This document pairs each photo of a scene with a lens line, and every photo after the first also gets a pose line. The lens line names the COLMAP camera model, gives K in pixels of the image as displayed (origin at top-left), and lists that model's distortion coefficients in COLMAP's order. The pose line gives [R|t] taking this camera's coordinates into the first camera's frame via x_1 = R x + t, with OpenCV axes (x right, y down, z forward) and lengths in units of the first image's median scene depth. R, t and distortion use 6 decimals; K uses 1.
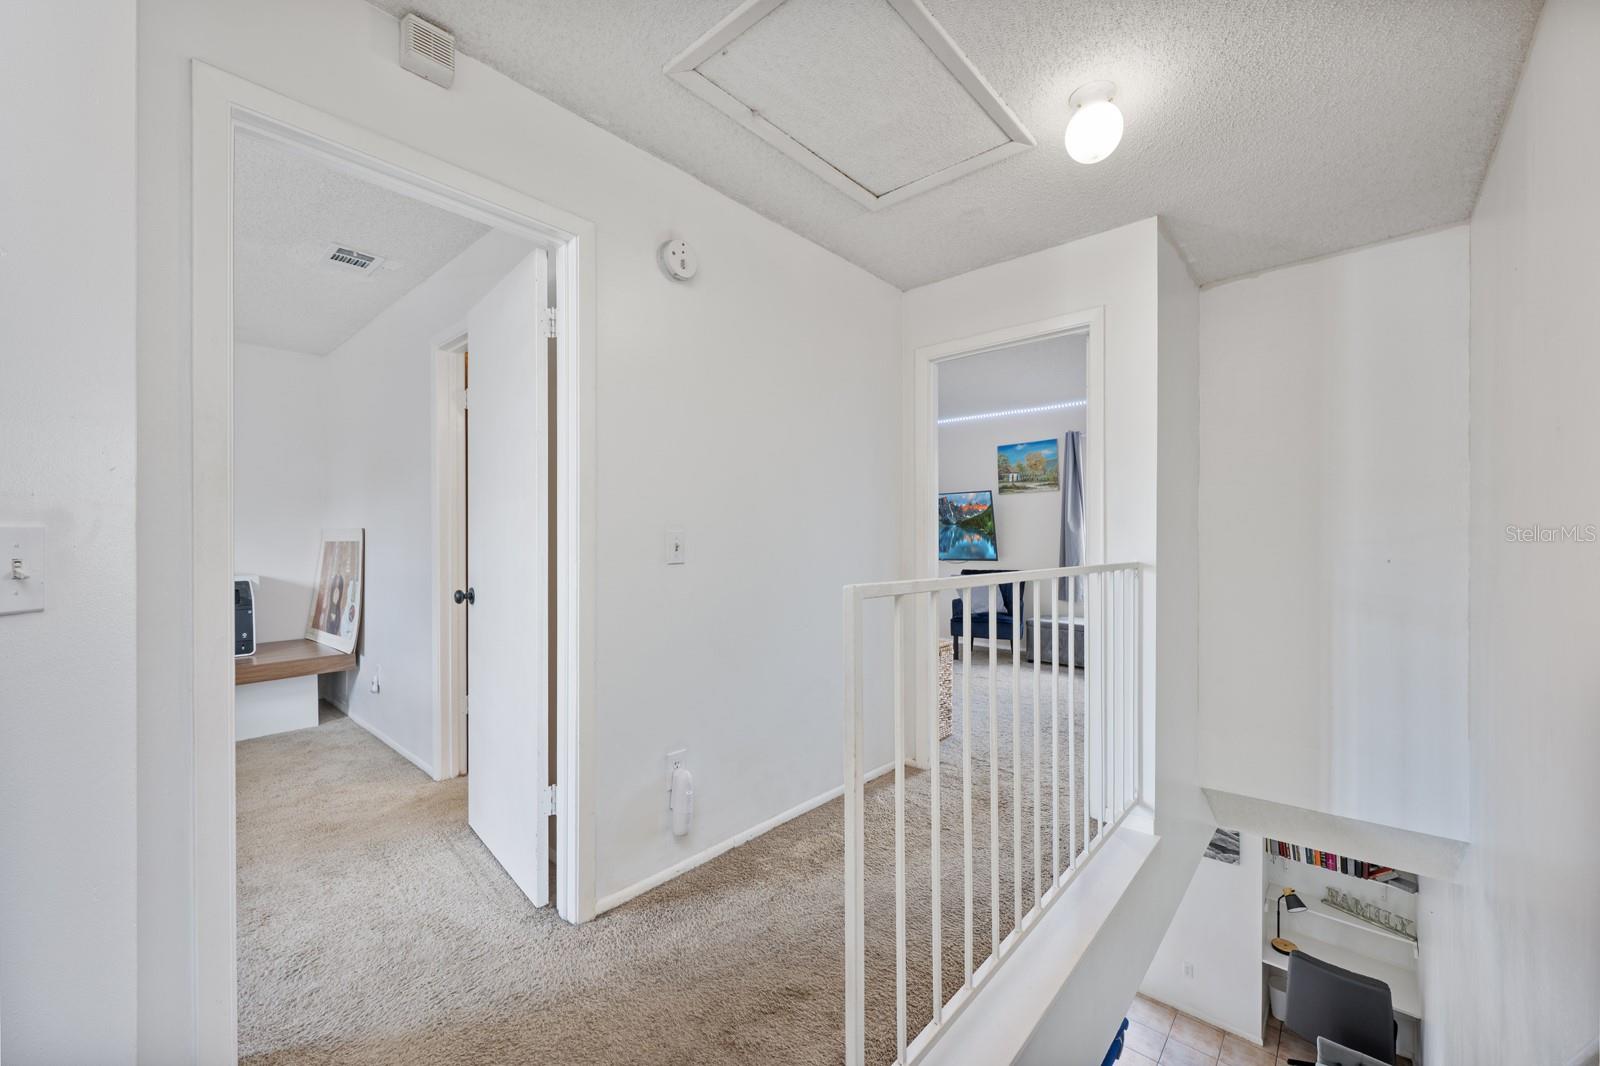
lens RADIAL K [[631.7, 0, 822.3], [0, 631.7, 533.2], [0, 0, 1]] dist [-0.001445, -0.000134]
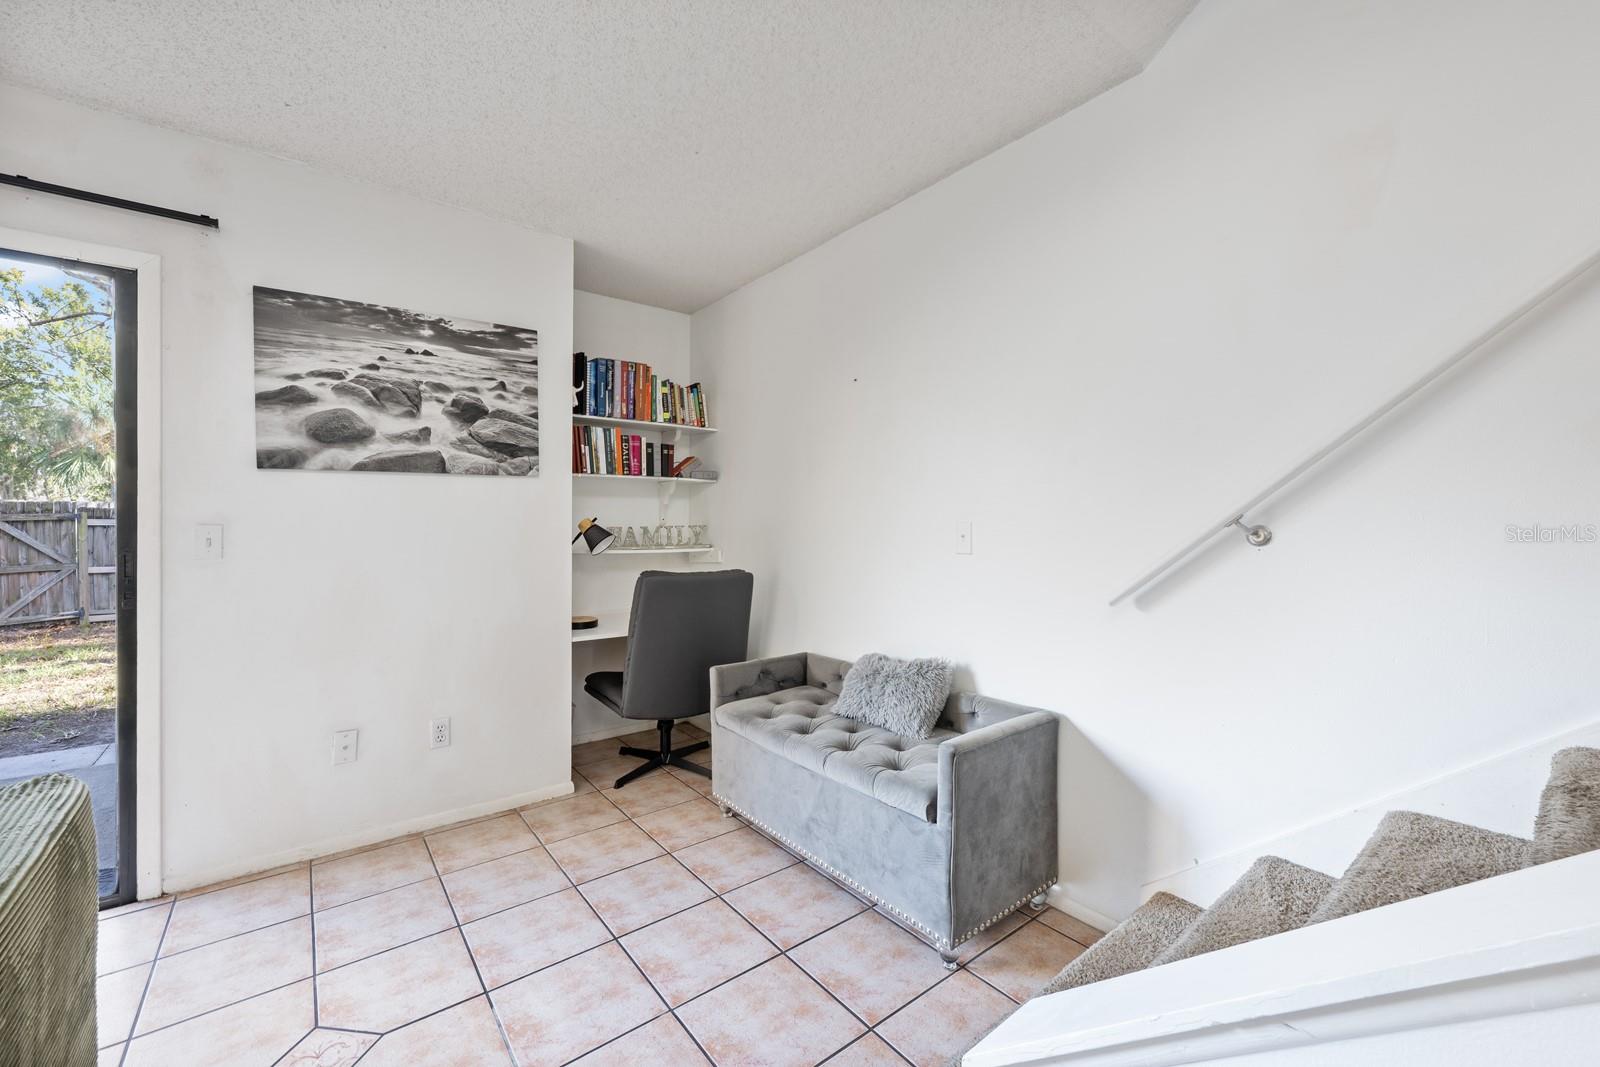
lens RADIAL K [[630.6, 0, 770.7], [0, 630.6, 526.8], [0, 0, 1]] dist [-0.030227, 0.000060]
pose [[0.218396, -0.000001, 0.975860, 0.195974], [-0.002799, 0.999996, 0.000627, 0.568791], [-0.975856, -0.002868, 0.218395, 0.699219]]
